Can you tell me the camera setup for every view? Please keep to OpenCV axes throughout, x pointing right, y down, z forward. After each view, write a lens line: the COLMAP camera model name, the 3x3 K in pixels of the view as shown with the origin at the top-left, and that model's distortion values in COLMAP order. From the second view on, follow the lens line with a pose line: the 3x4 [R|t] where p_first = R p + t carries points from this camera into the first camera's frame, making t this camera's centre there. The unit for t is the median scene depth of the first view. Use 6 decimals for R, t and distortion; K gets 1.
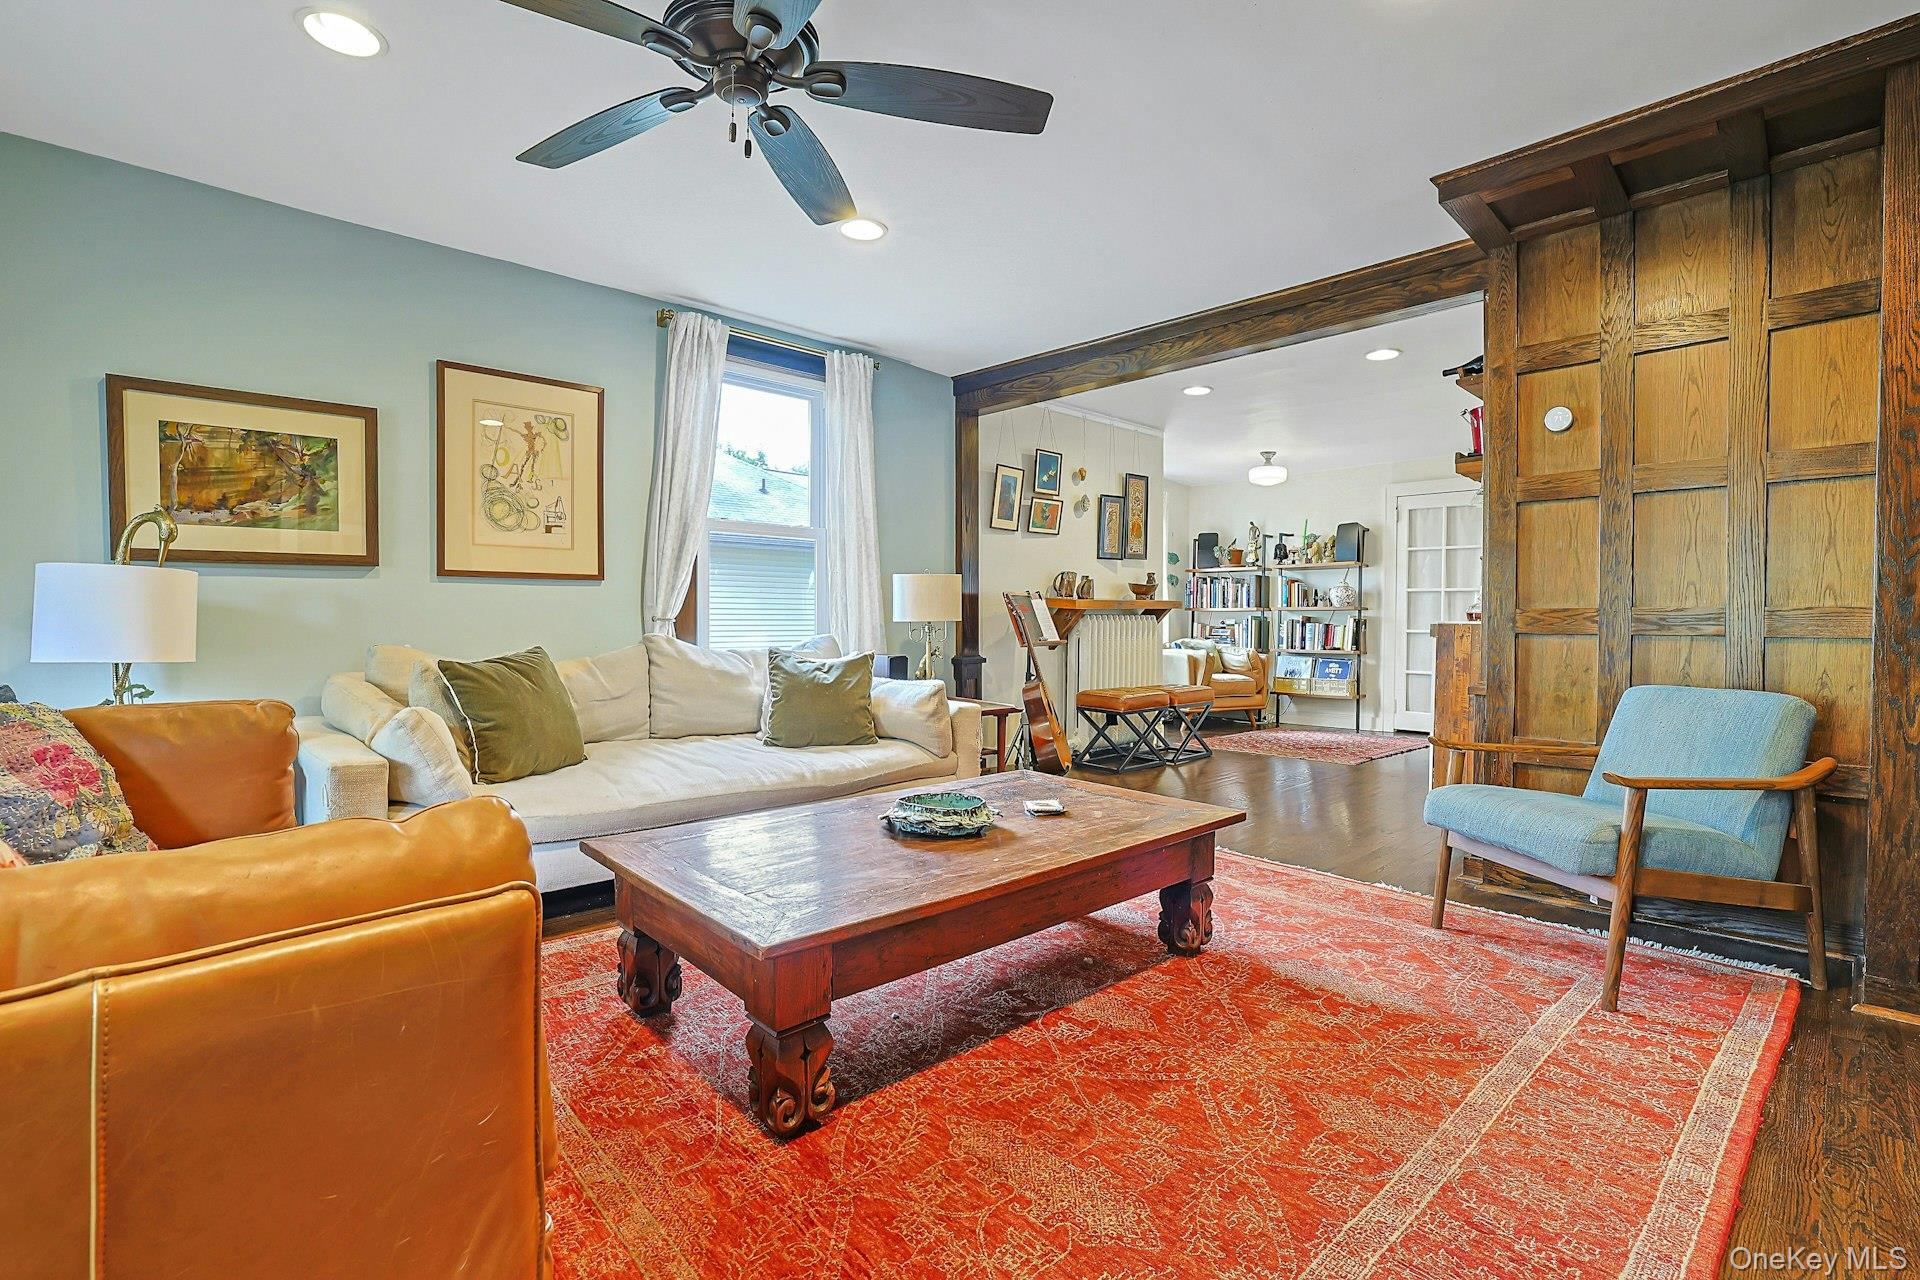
lens RADIAL K [[878.1, 0, 949.0], [0, 878.1, 629.9], [0, 0, 1]] dist [-0.054571, 0.018039]
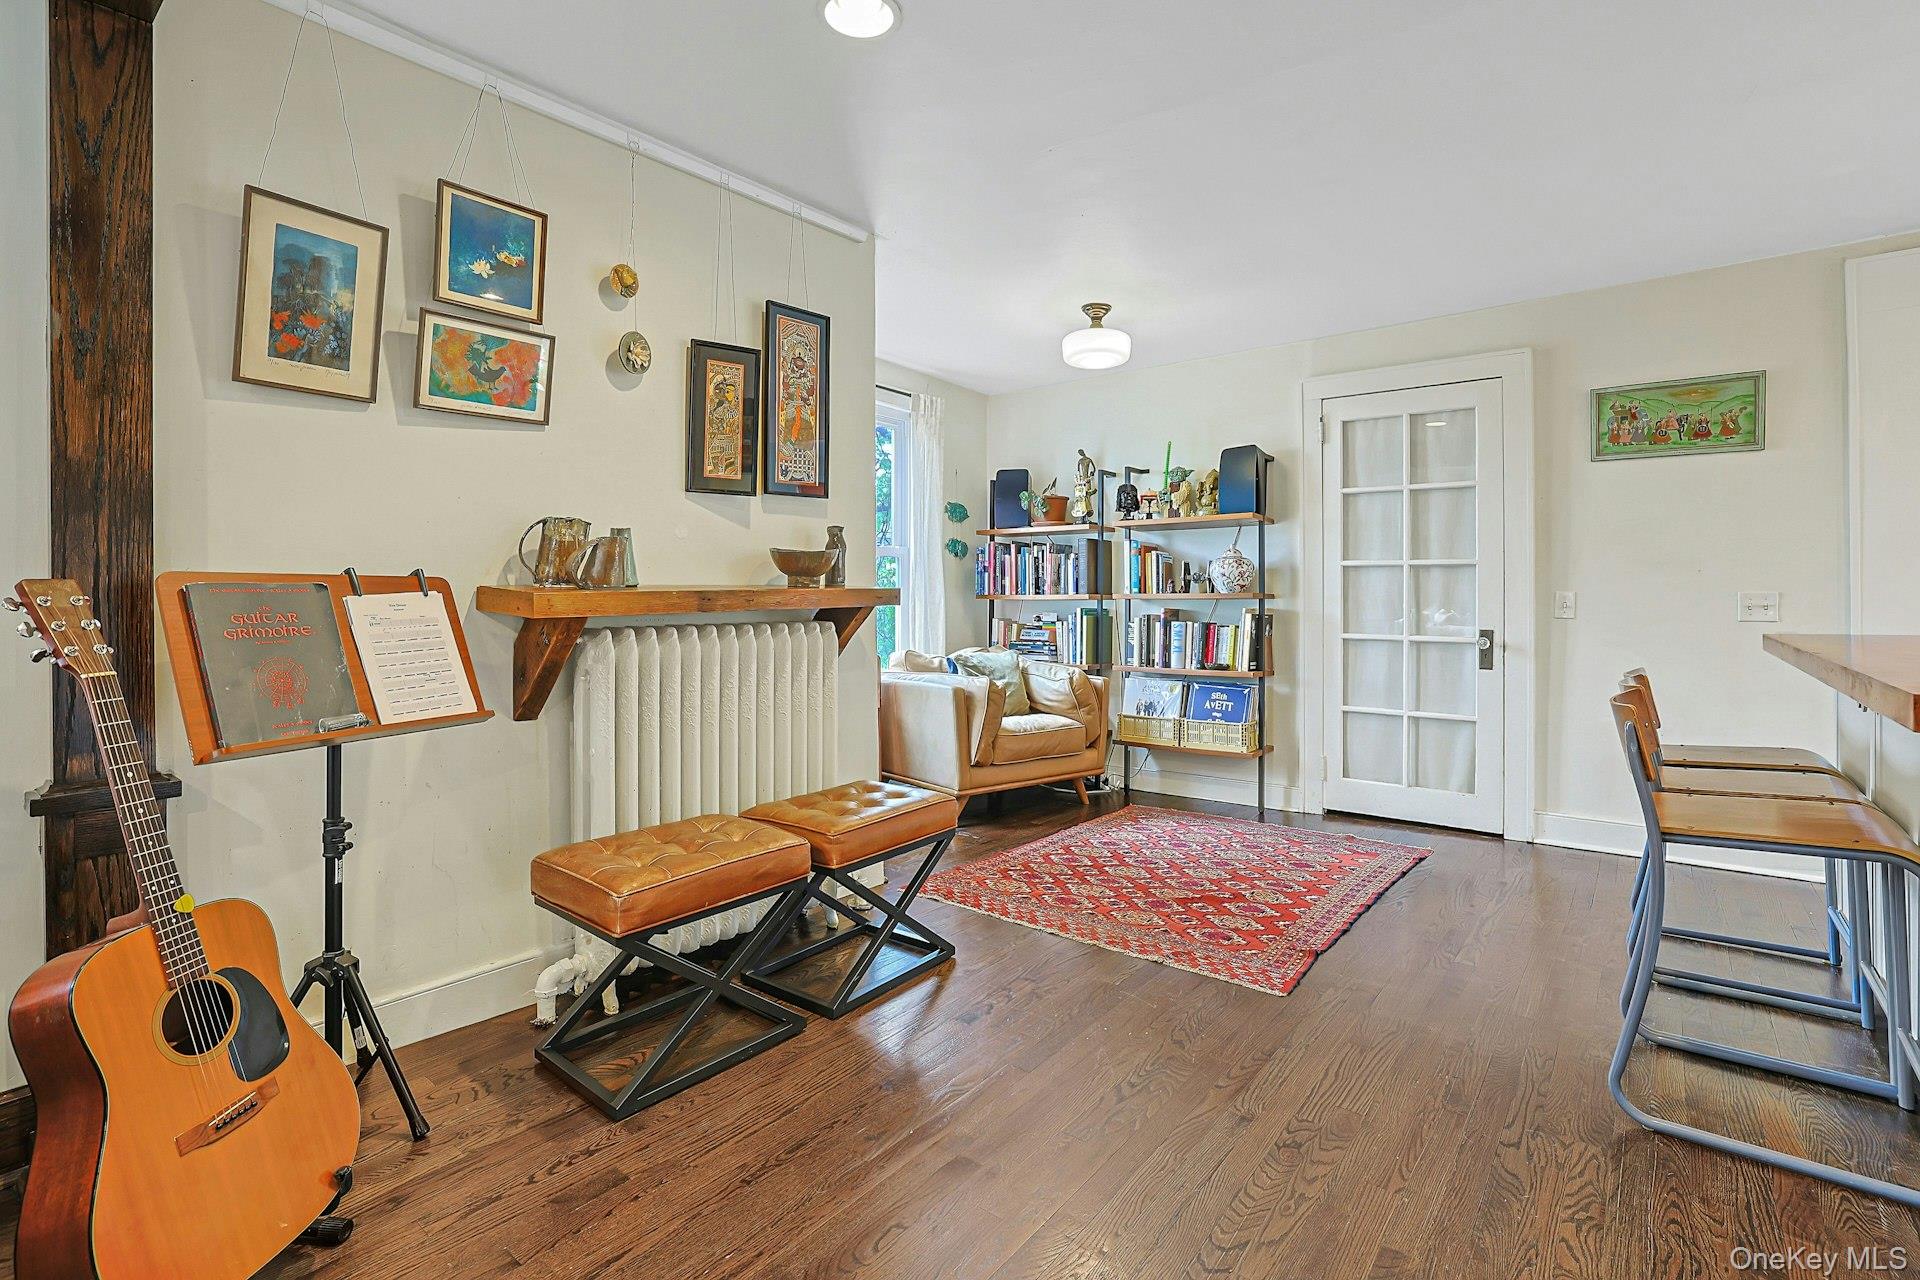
lens RADIAL K [[896.4, 0, 957.6], [0, 896.4, 589.5], [0, 0, 1]] dist [-0.053950, 0.020762]
pose [[0.989196, -0.006881, 0.146437, 0.381802], [0.009535, 0.999803, -0.017425, -0.041170], [-0.146288, 0.018633, 0.989067, 0.903207]]
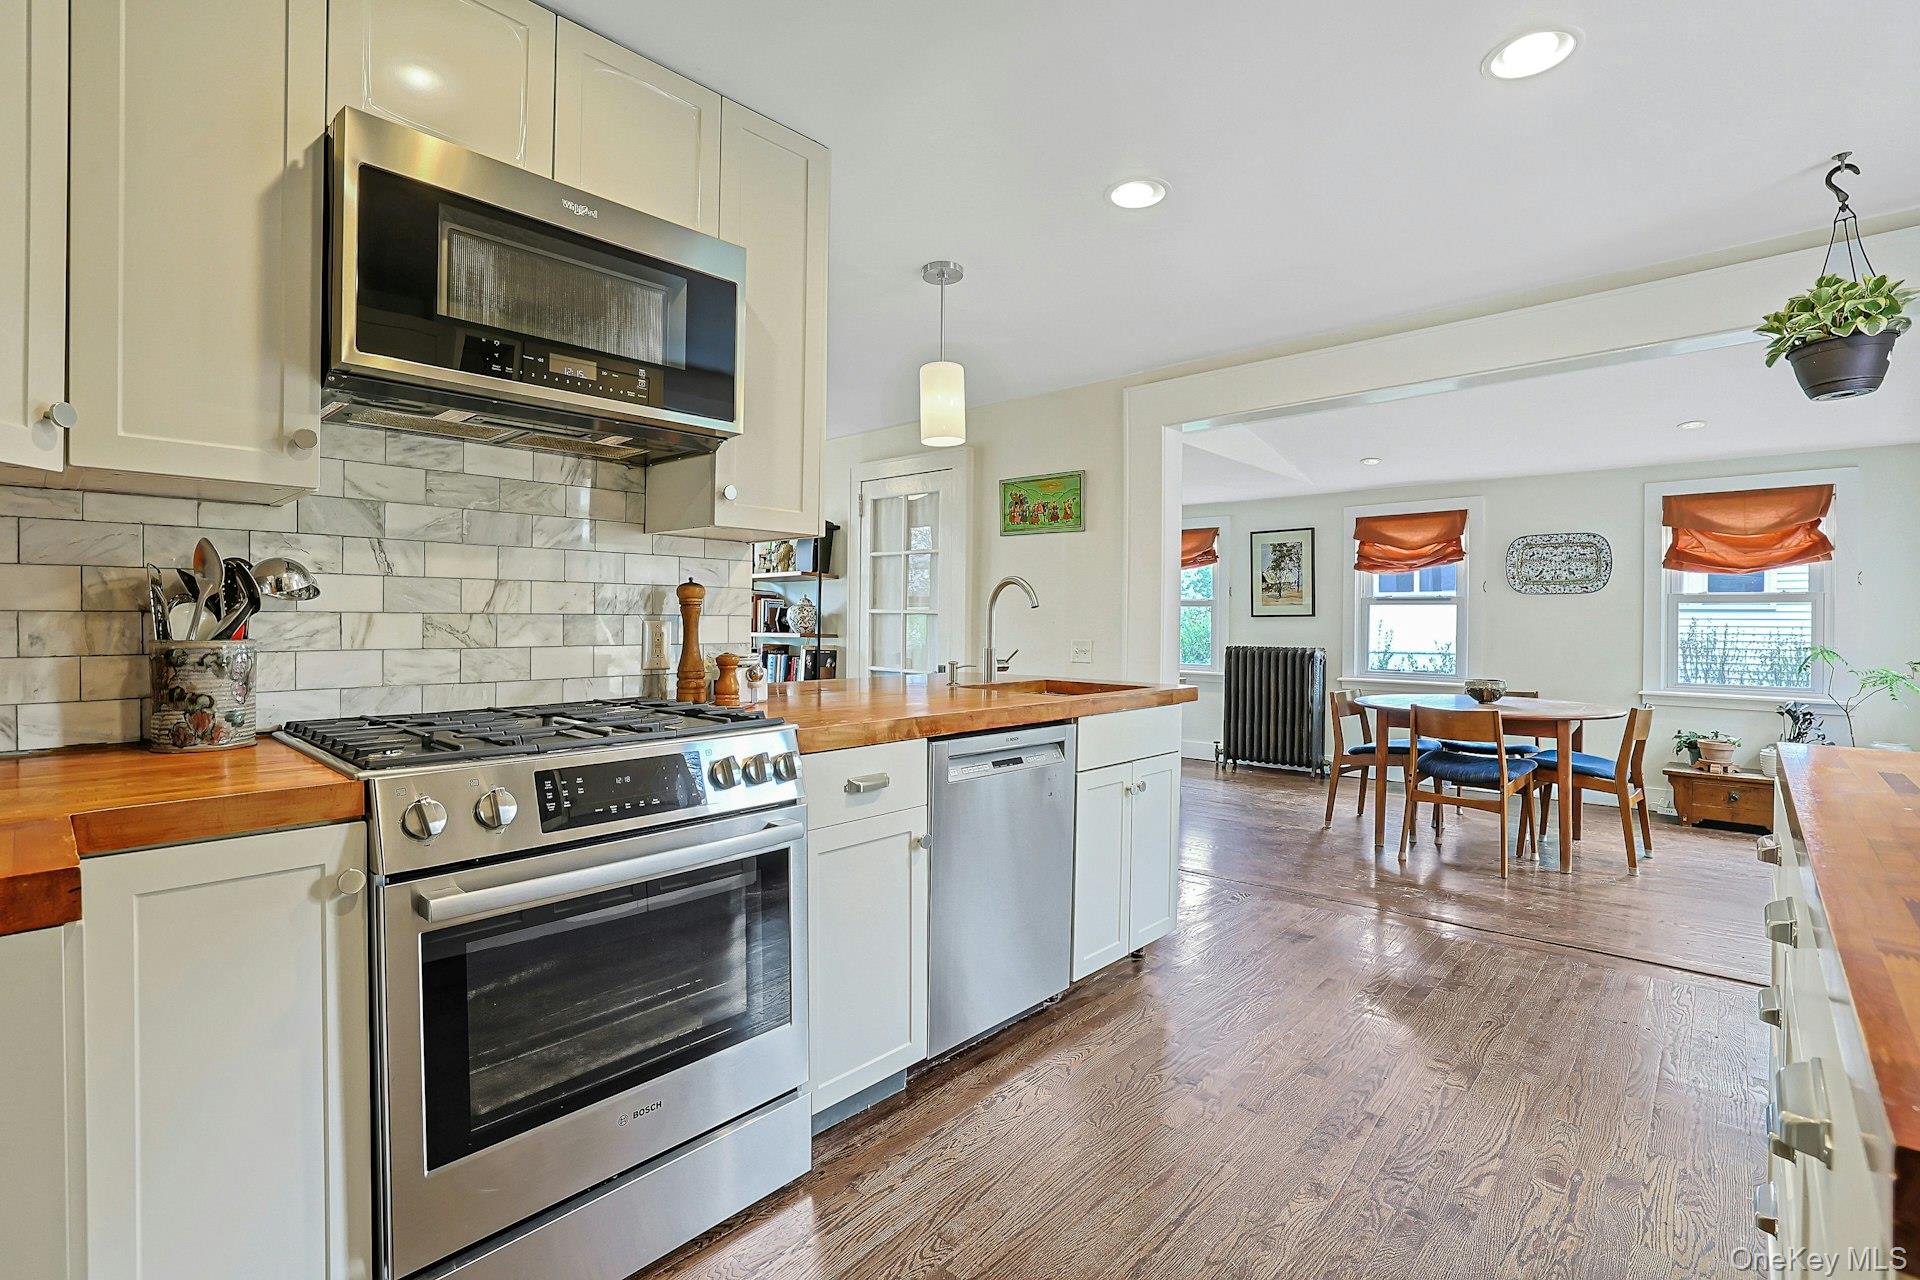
lens RADIAL K [[871.4, 0, 951.8], [0, 871.4, 631.1], [0, 0, 1]] dist [-0.054792, 0.018452]
pose [[0.996879, 0.002484, 0.078909, 1.049467], [-0.002358, 0.999996, -0.001695, -0.054293], [-0.078913, 0.001504, 0.996880, 0.516909]]
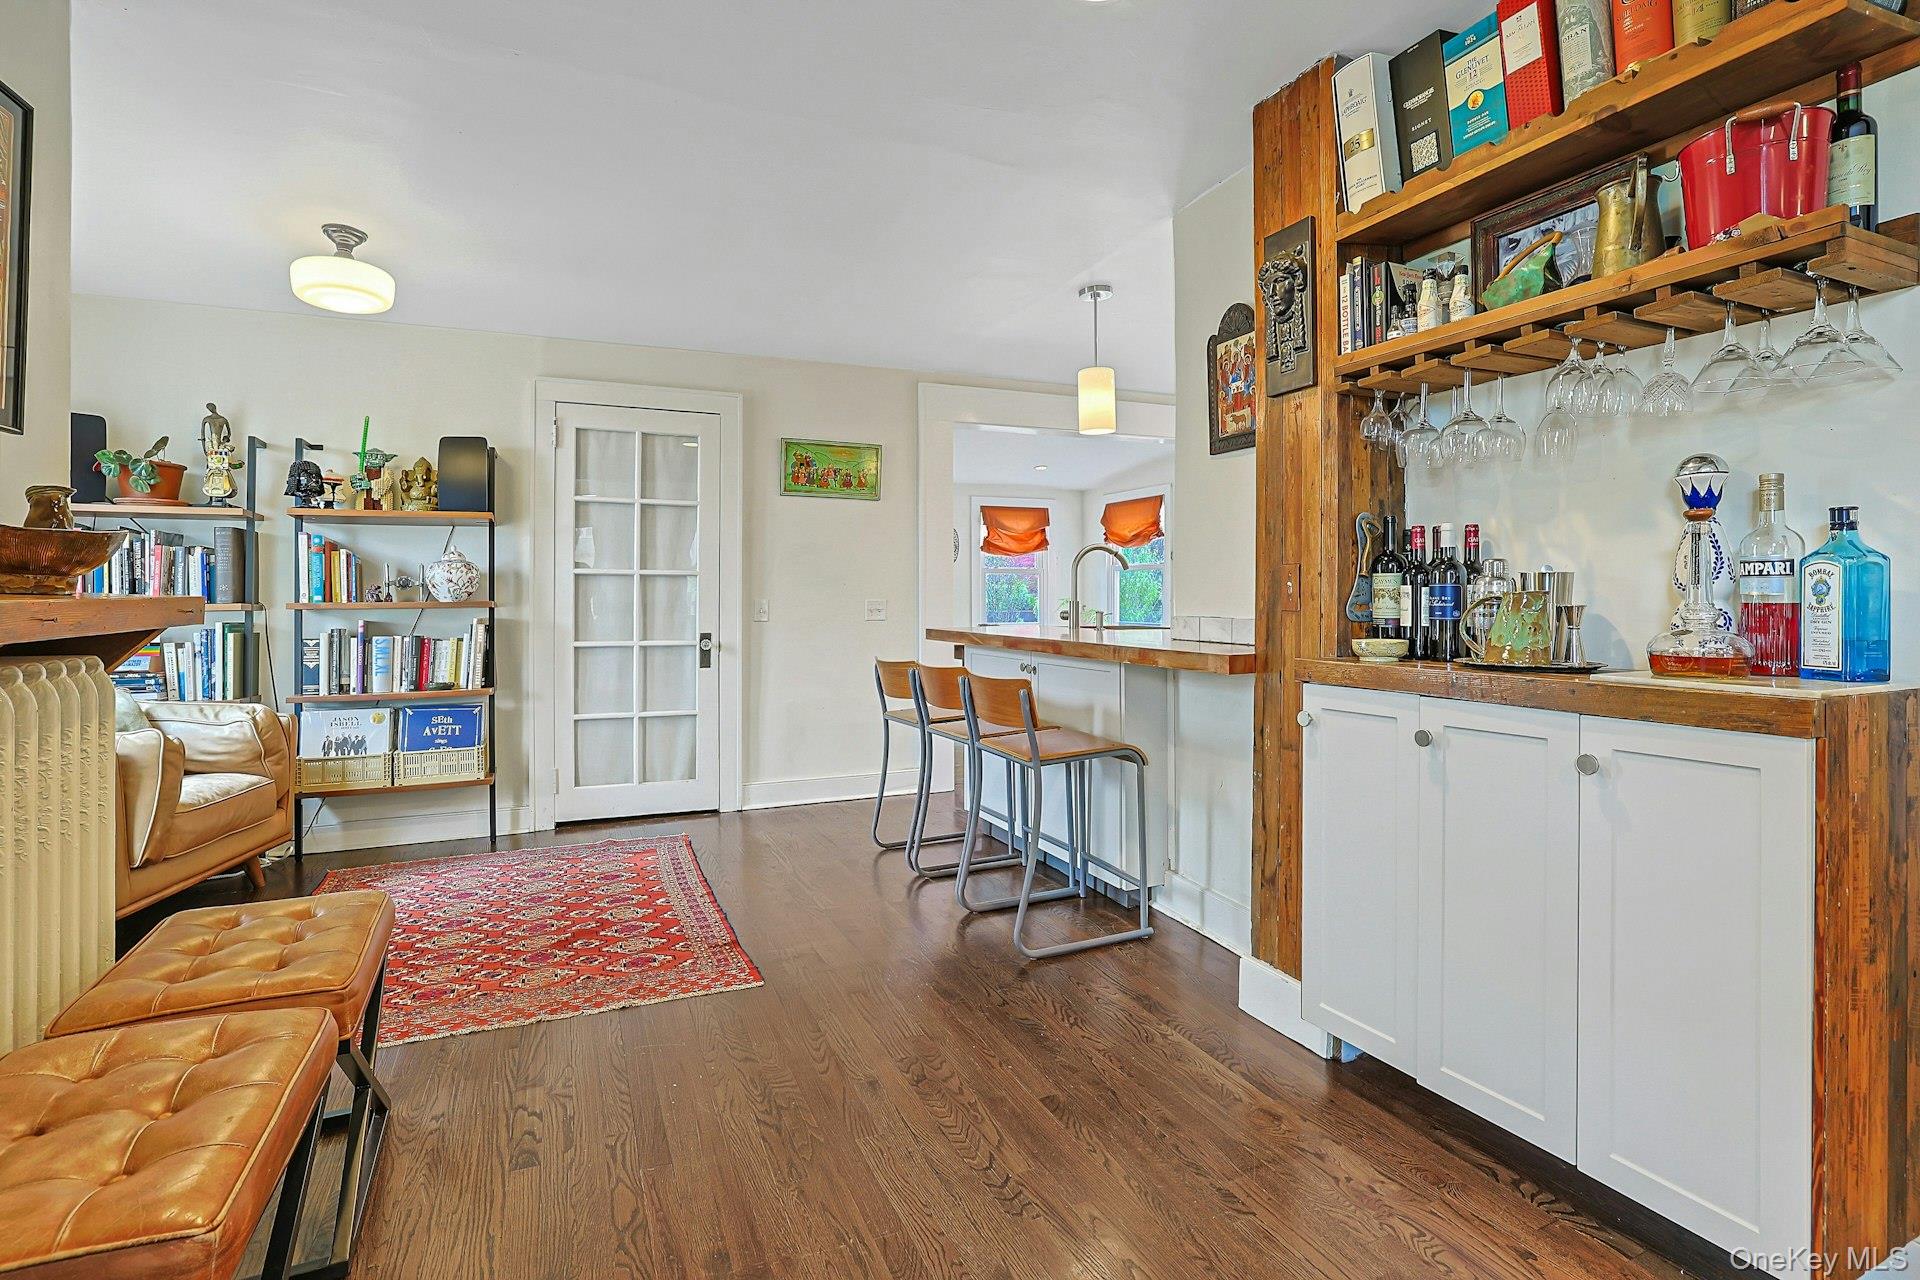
lens RADIAL K [[896.4, 0, 957.6], [0, 896.4, 589.5], [0, 0, 1]] dist [-0.053950, 0.020762]
pose [[0.319847, 0.000927, 0.947469, 0.125328], [0.017773, 0.999818, -0.006978, -0.049734], [-0.947303, 0.019071, 0.319772, 1.130729]]
